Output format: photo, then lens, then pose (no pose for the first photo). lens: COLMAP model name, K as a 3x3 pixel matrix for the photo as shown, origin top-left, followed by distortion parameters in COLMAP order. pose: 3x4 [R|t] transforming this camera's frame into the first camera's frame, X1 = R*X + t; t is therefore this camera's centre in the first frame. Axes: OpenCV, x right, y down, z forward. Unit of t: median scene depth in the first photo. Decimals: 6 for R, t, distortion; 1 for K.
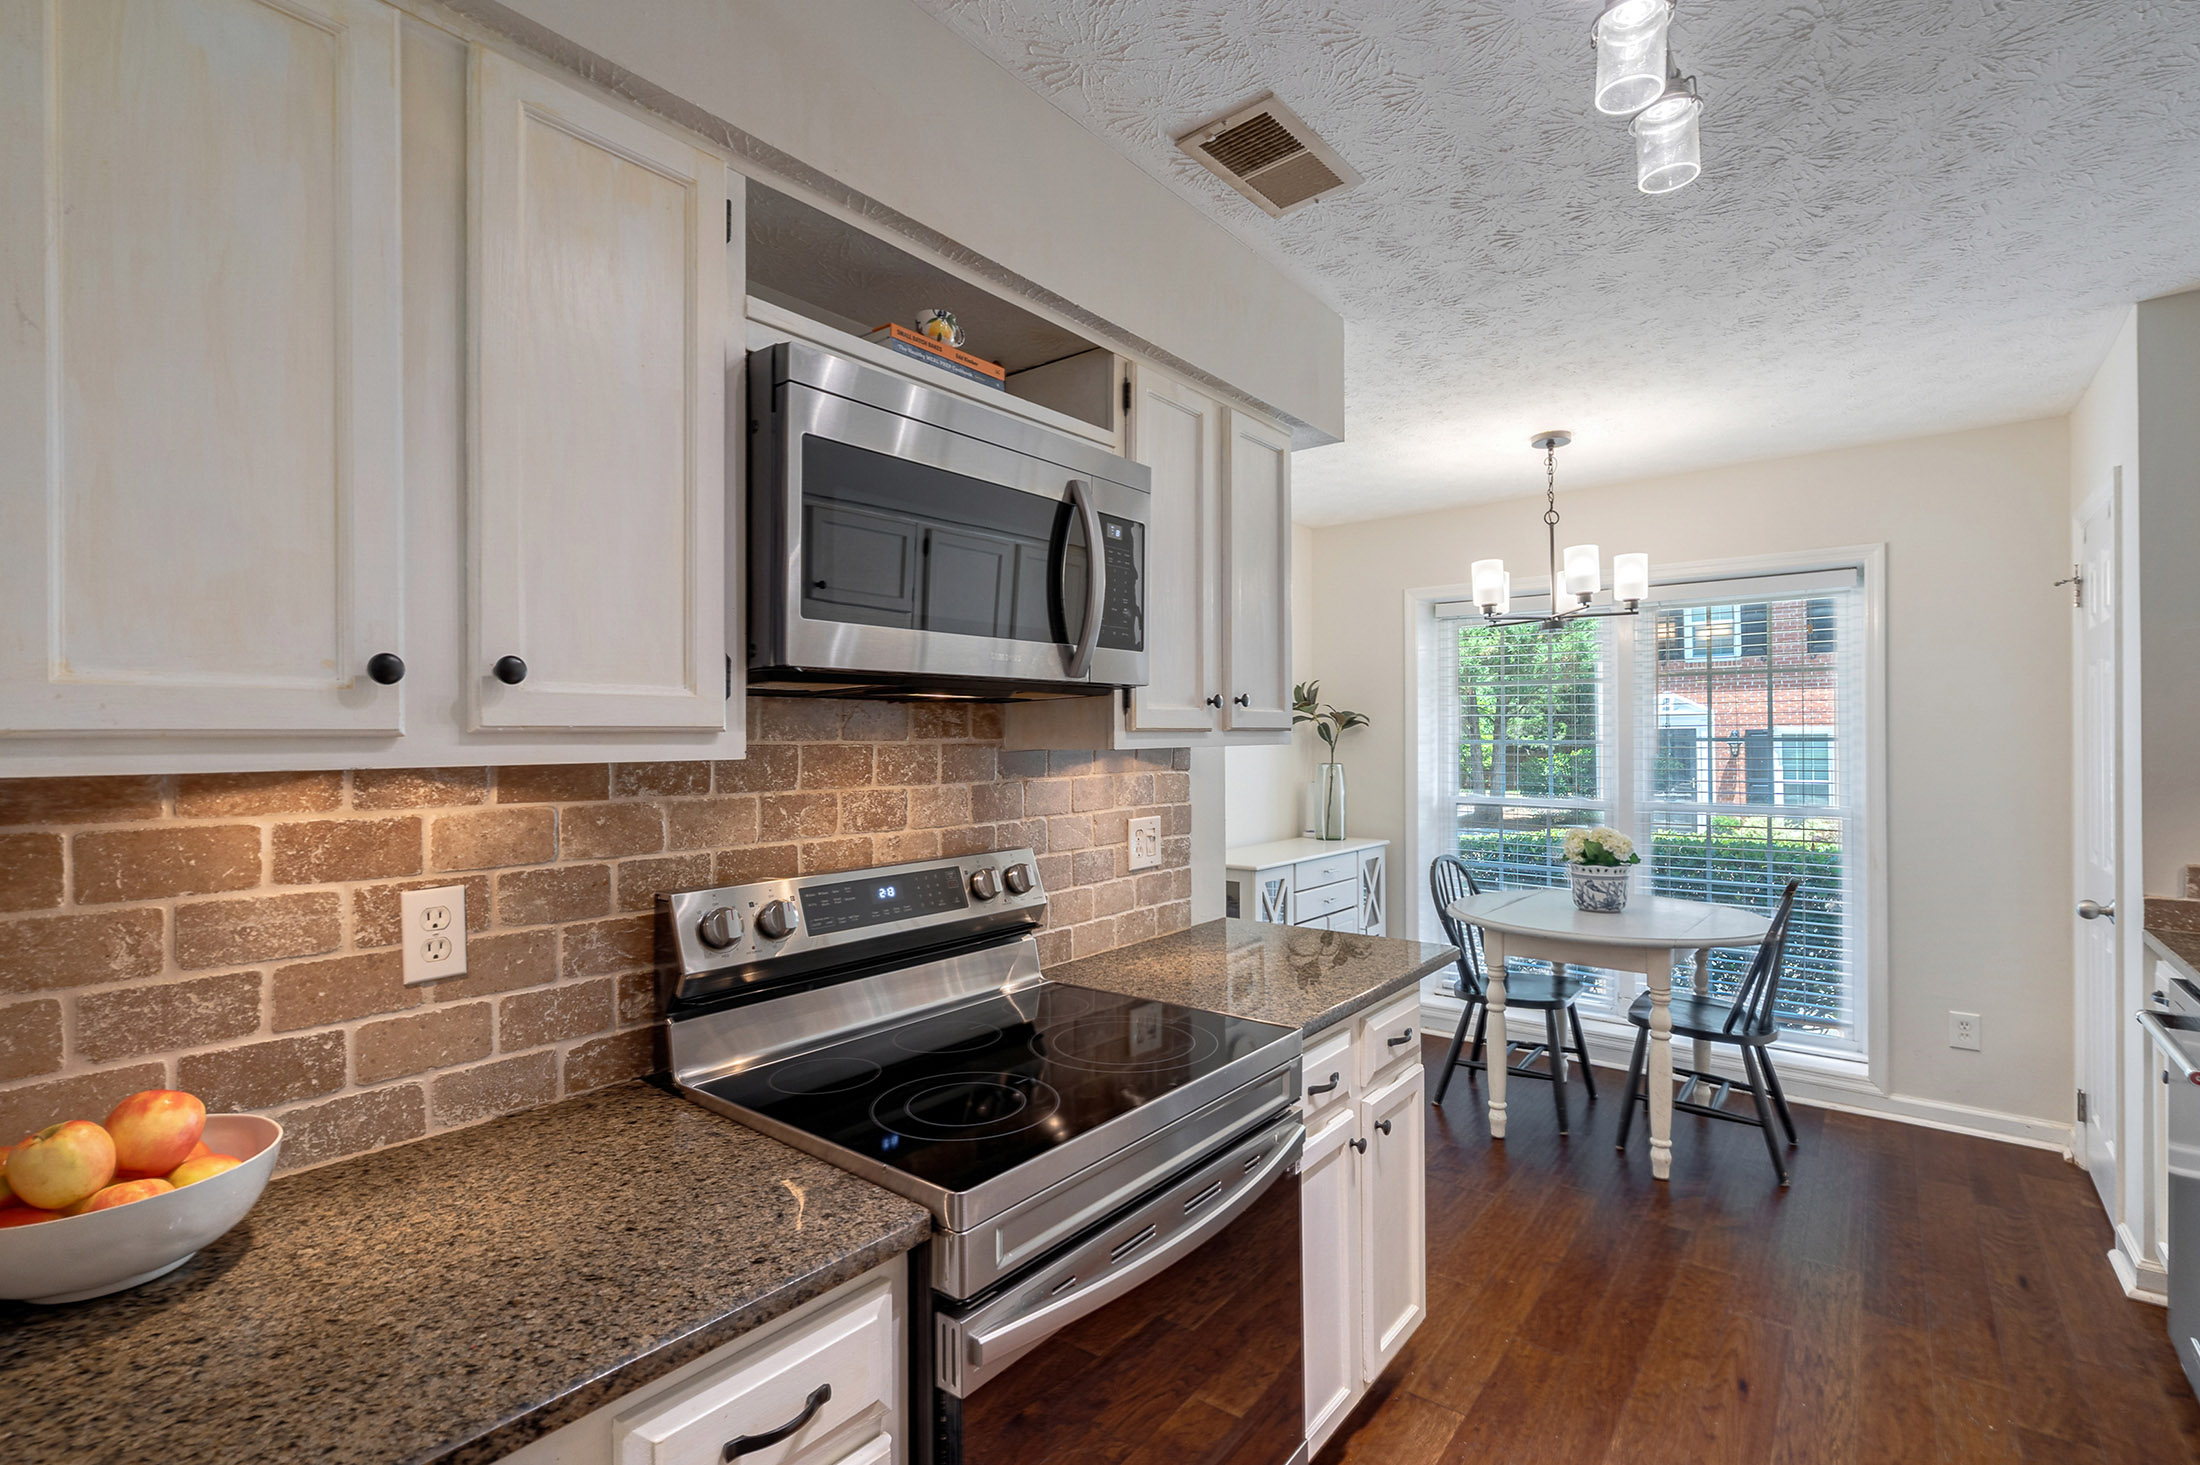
lens RADIAL K [[994.1, 0, 1101.0], [0, 994.1, 729.0], [0, 0, 1]] dist [-0.006678, 0.002849]
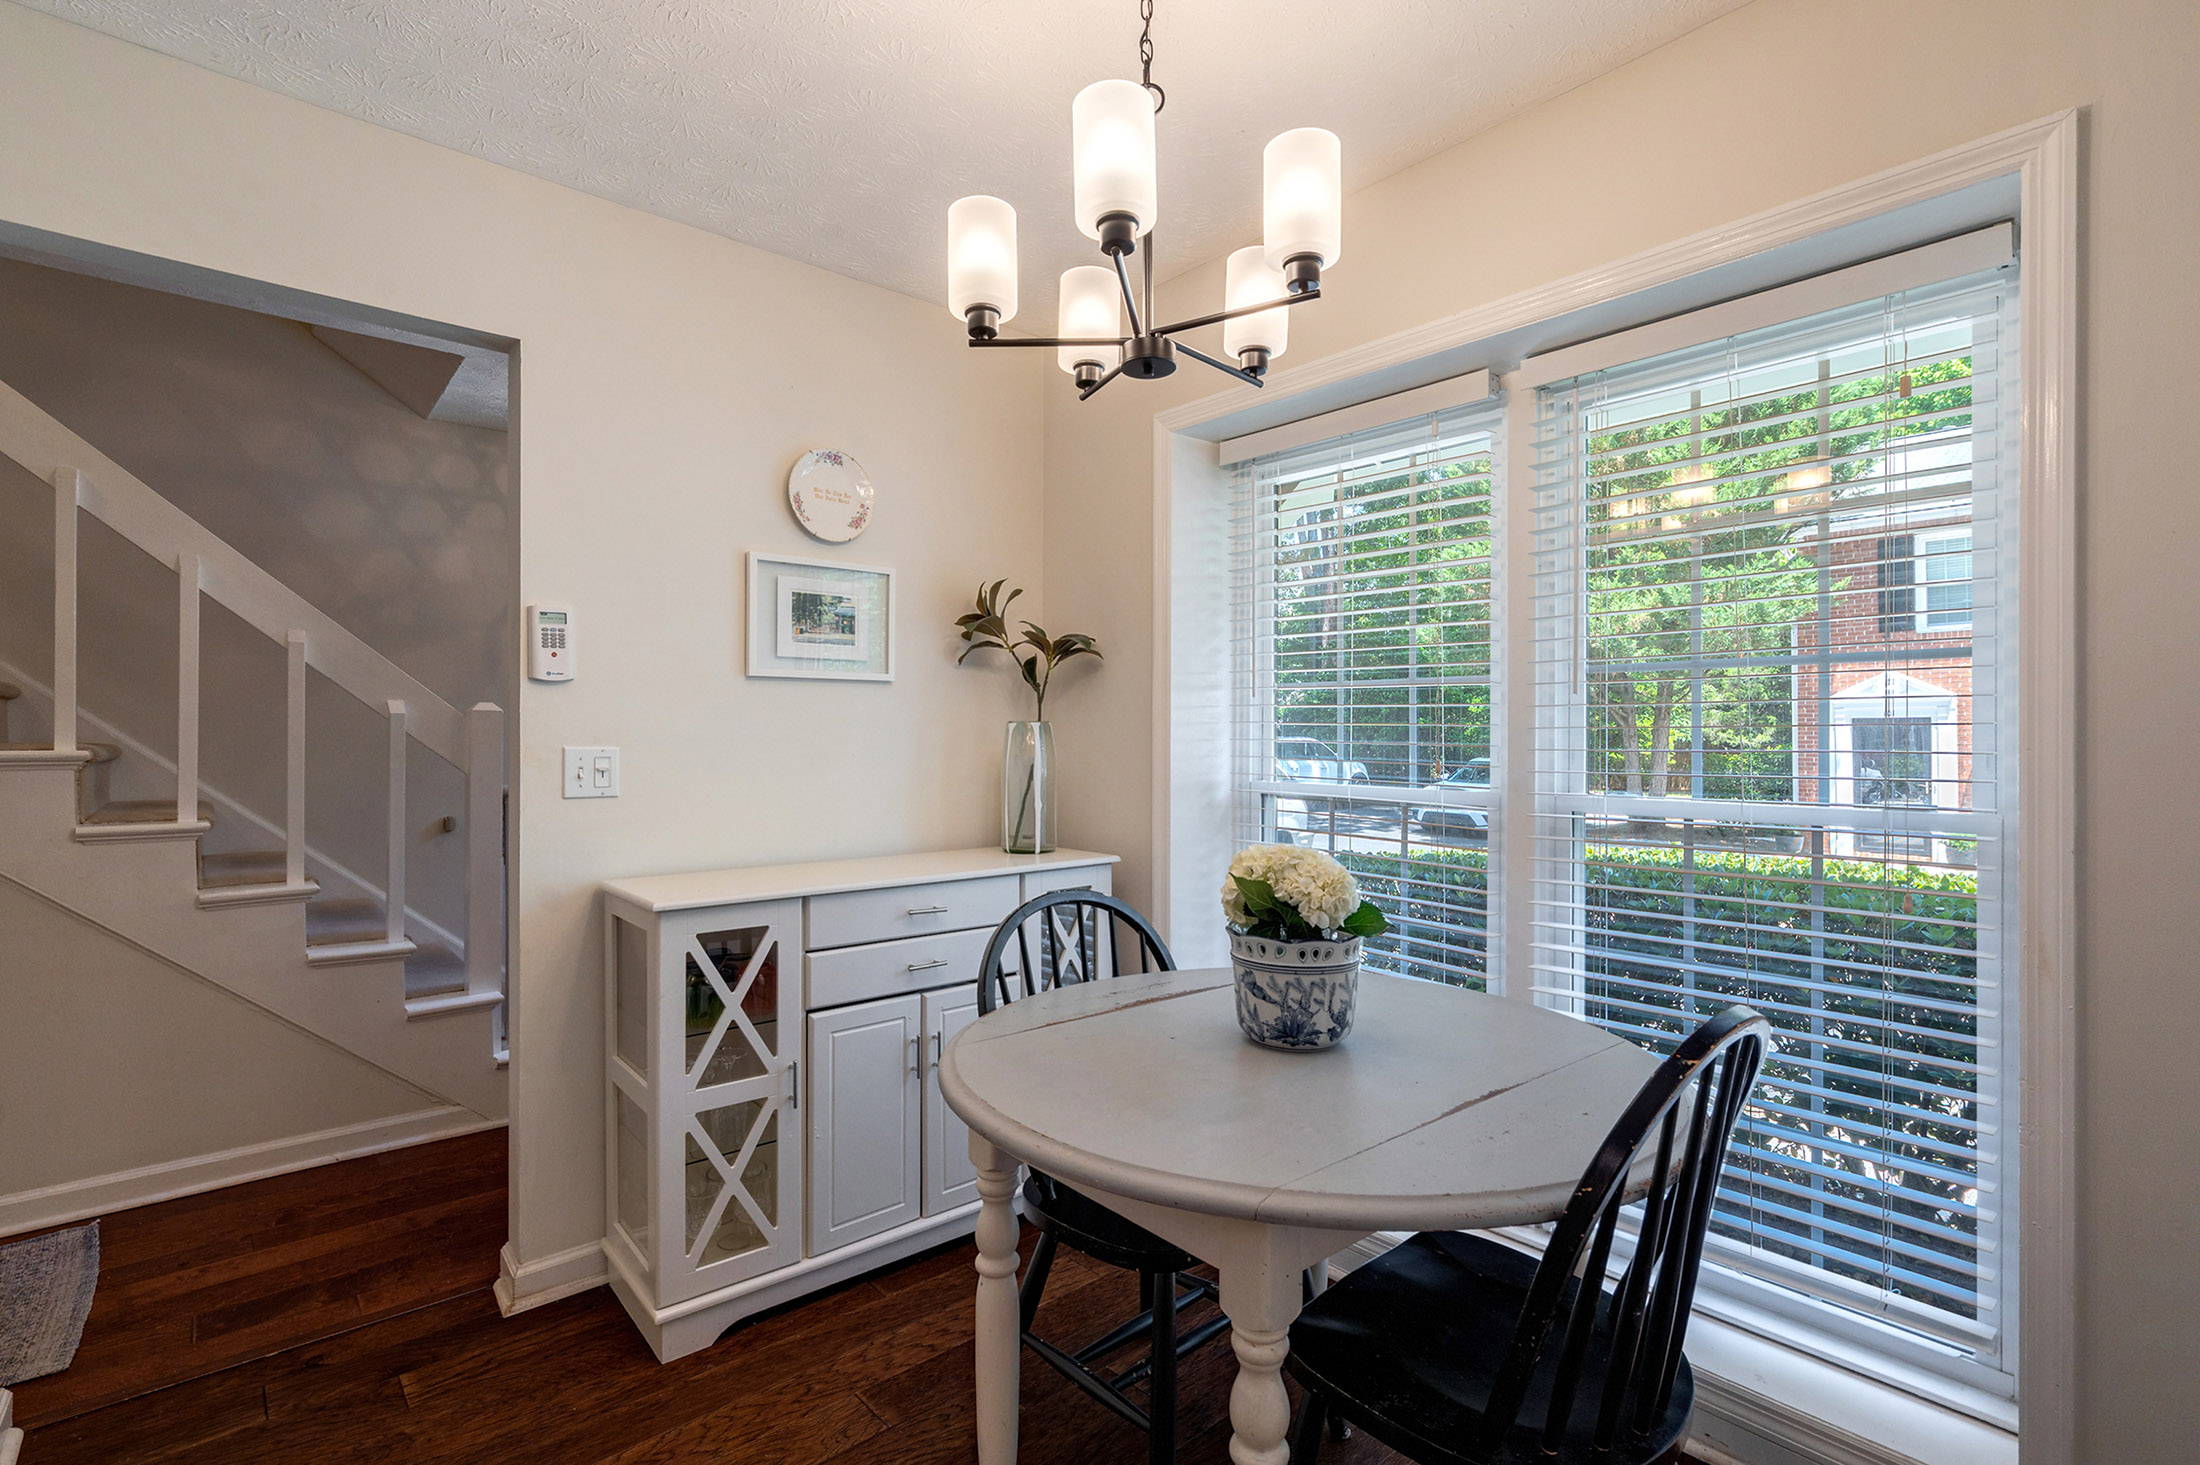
lens RADIAL K [[994.1, 0, 1111.2], [0, 994.1, 730.2], [0, 0, 1]] dist [-0.006678, 0.002849]
pose [[0.984429, 0.008364, -0.175585, 0.853846], [-0.007401, 0.999954, 0.006139, 0.080395], [0.175628, -0.004744, 0.984445, 0.966123]]
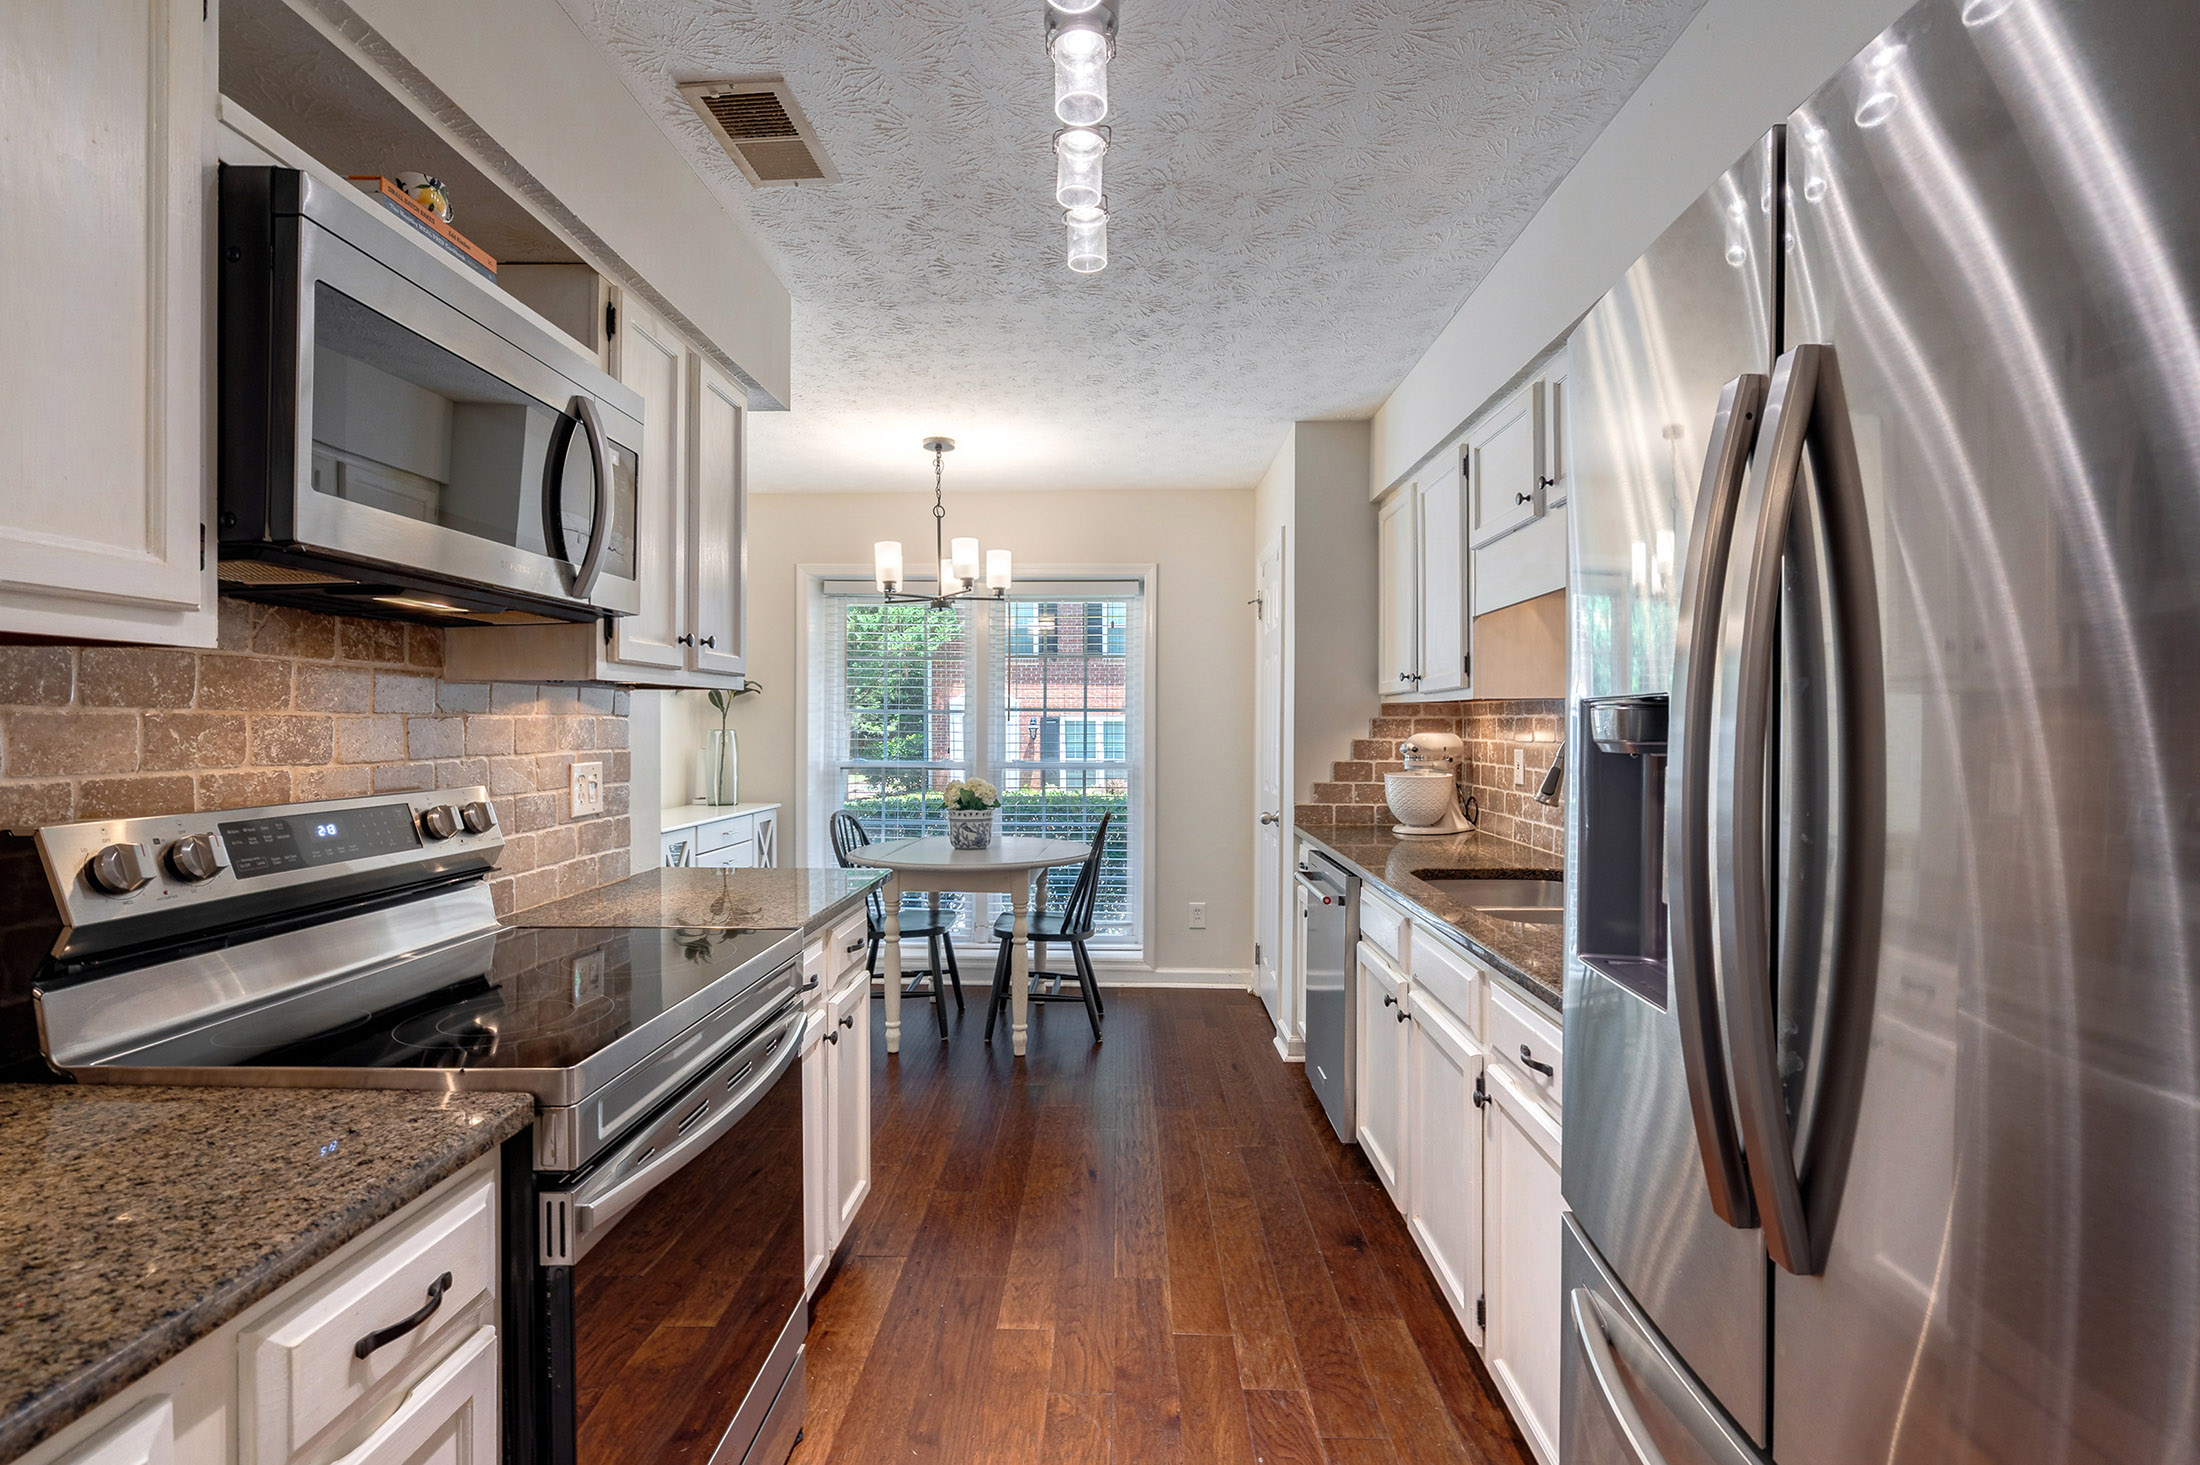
lens RADIAL K [[994.1, 0, 1106.6], [0, 994.1, 730.9], [0, 0, 1]] dist [-0.006678, 0.002849]
pose [[0.793902, 0.002360, 0.608041, -0.158427], [-0.010259, 0.999902, 0.009514, 0.049557], [-0.607959, -0.013791, 0.793848, -0.073186]]
